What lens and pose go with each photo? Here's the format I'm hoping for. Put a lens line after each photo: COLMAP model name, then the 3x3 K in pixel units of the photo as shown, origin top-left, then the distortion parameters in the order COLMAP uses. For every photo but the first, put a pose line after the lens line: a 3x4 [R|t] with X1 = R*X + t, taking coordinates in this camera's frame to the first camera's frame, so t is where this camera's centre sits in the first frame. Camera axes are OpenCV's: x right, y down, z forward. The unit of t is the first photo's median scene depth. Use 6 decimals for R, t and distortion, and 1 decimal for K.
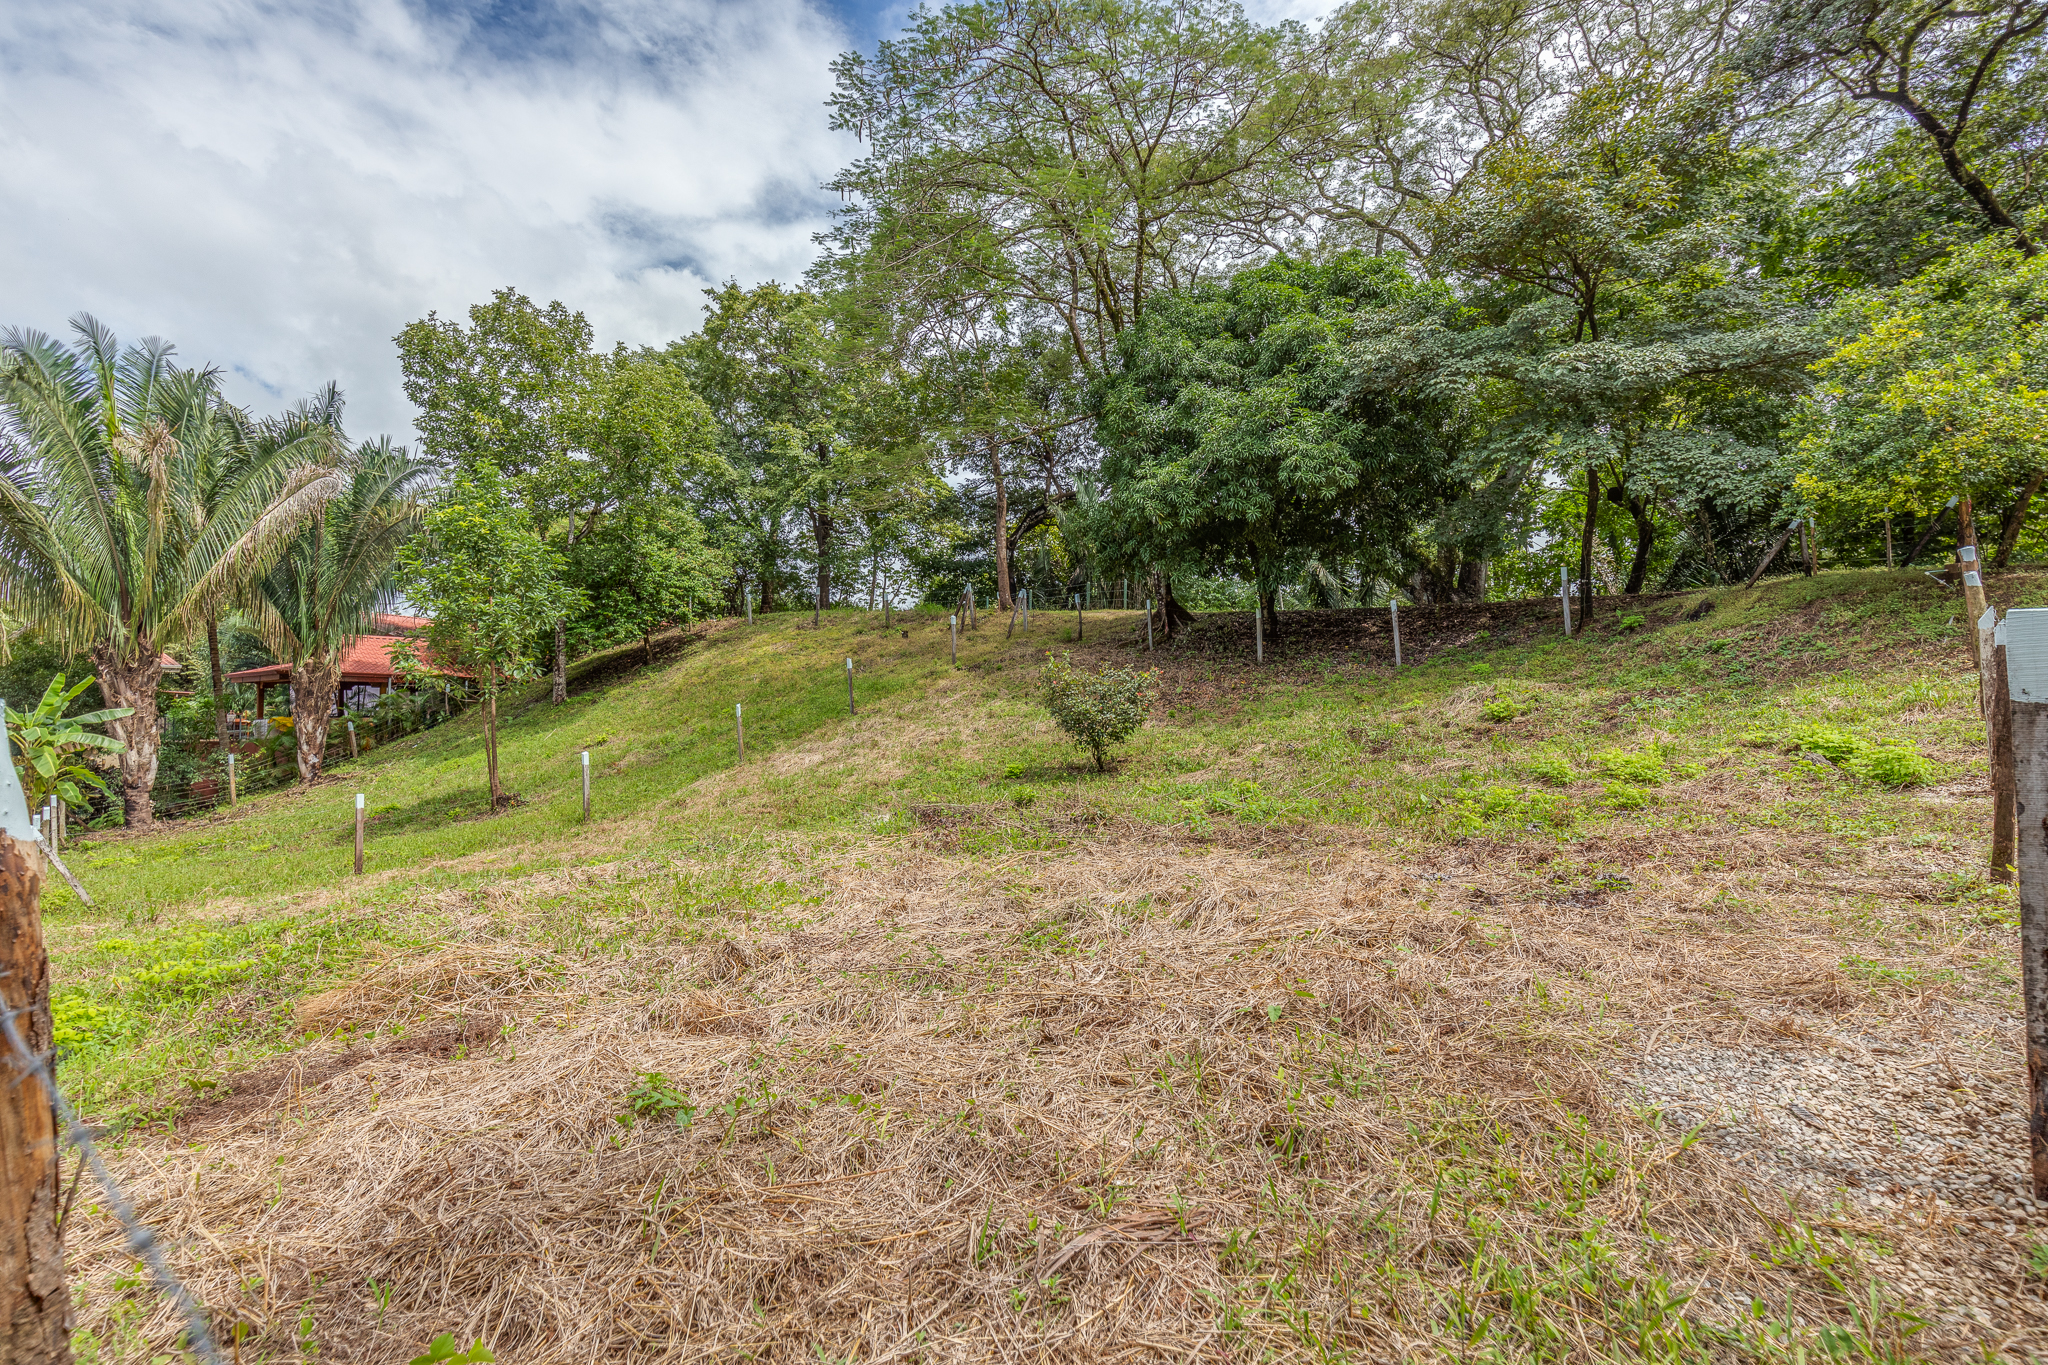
lens RADIAL K [[976.6, 0, 1029.1], [0, 976.6, 691.9], [0, 0, 1]] dist [-0.003024, 0.015092]
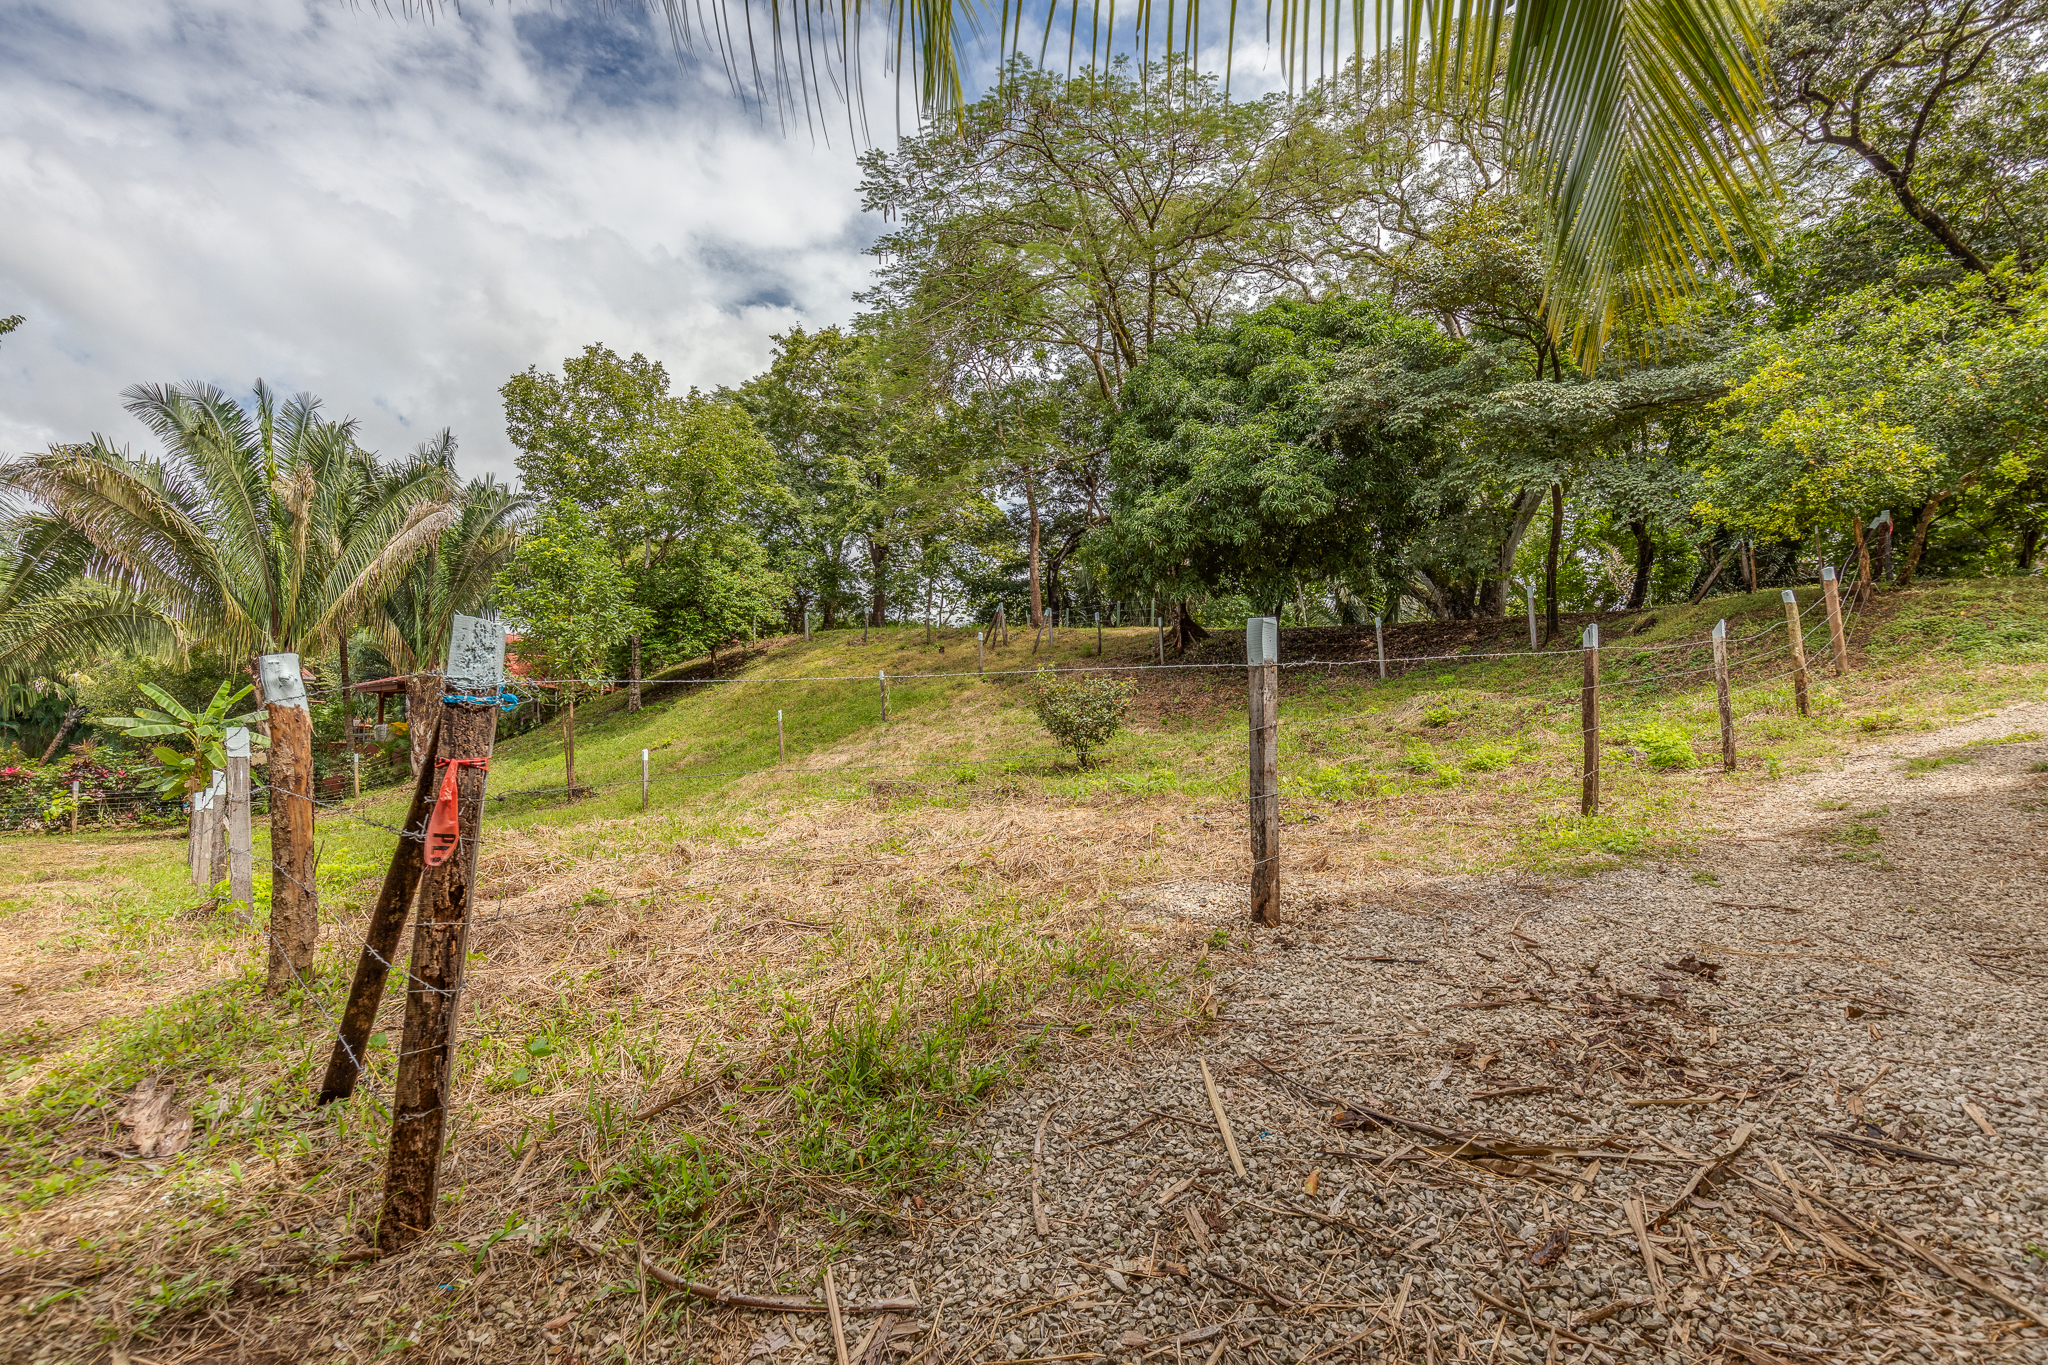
lens RADIAL K [[985.9, 0, 1024.0], [0, 985.9, 682.5], [0, 0, 1]] dist [0.000307, 0.022366]
pose [[0.996070, 0.004542, -0.088458, 0.062946], [-0.007159, 0.999546, -0.029279, 0.008915], [0.088285, 0.029797, 0.995649, -0.082297]]
